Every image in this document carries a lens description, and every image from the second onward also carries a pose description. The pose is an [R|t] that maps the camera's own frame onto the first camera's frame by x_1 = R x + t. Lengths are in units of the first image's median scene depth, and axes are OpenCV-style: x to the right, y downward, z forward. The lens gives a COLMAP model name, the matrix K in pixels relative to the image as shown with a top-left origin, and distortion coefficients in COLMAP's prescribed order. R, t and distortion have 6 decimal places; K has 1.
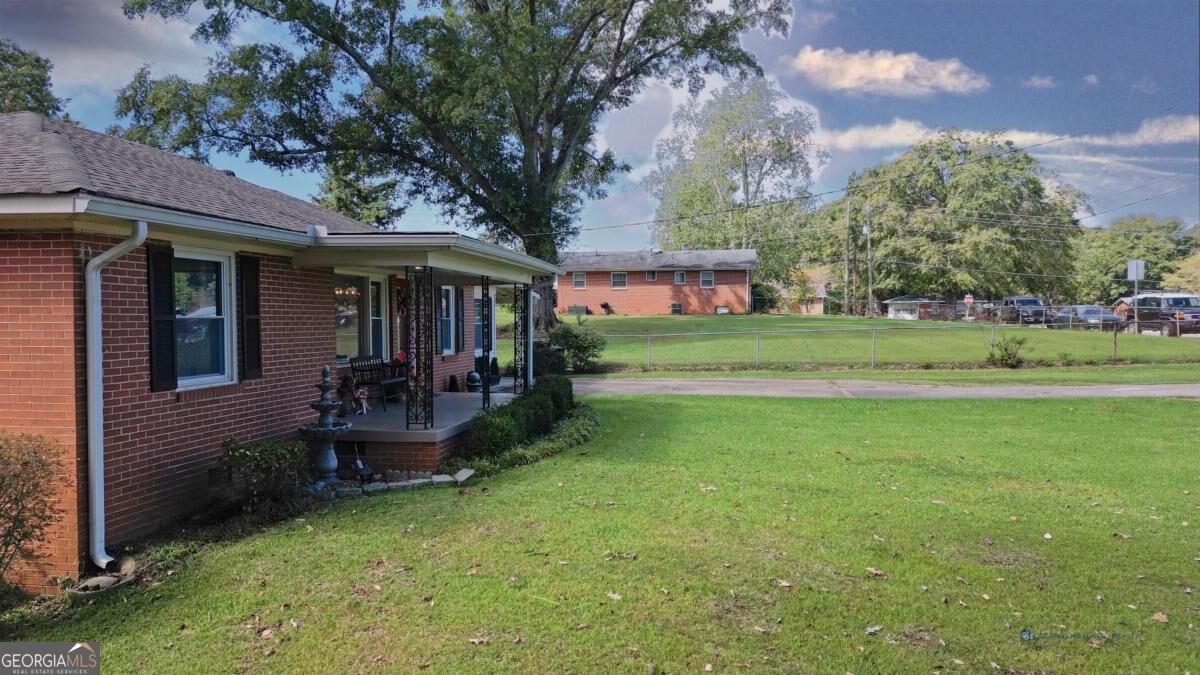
lens RADIAL K [[859.6, 0, 604.5], [0, 859.6, 337.0], [0, 0, 1]] dist [0.047135, -0.037921]
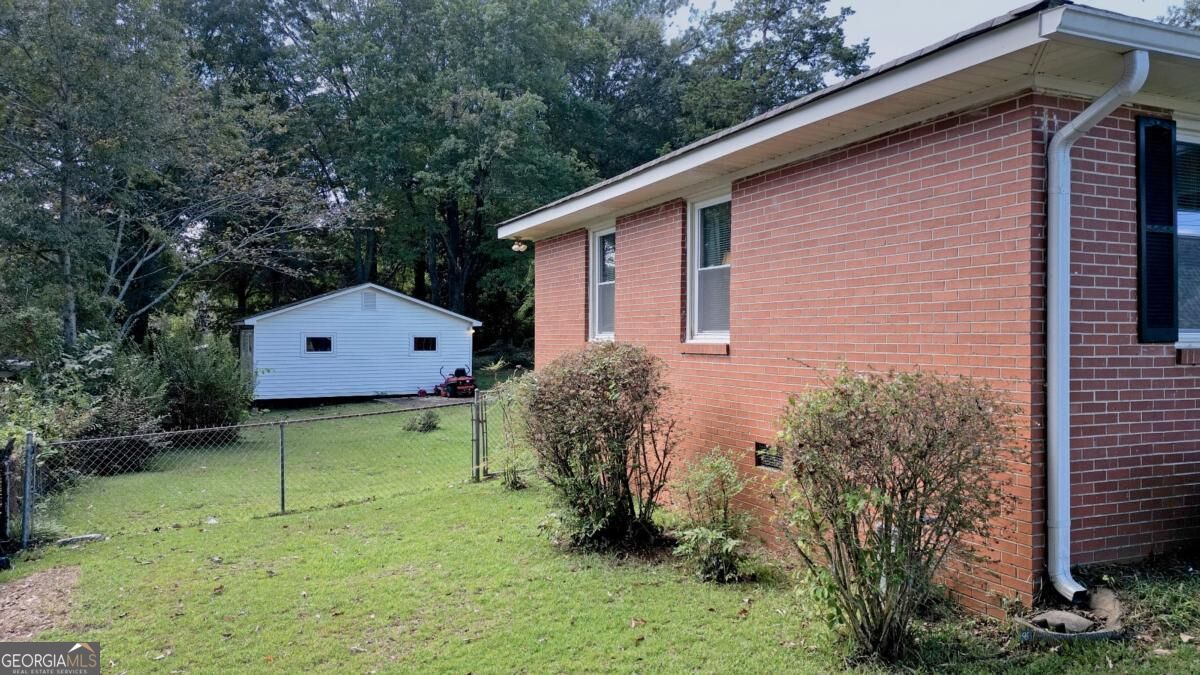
lens RADIAL K [[859.6, 0, 595.5], [0, 859.6, 334.8], [0, 0, 1]] dist [0.047135, -0.037921]
pose [[0.555221, 0.001887, -0.831701, -0.228533], [-0.024984, 0.999584, -0.014411, 0.084735], [0.831327, 0.028781, 0.555037, 0.334253]]
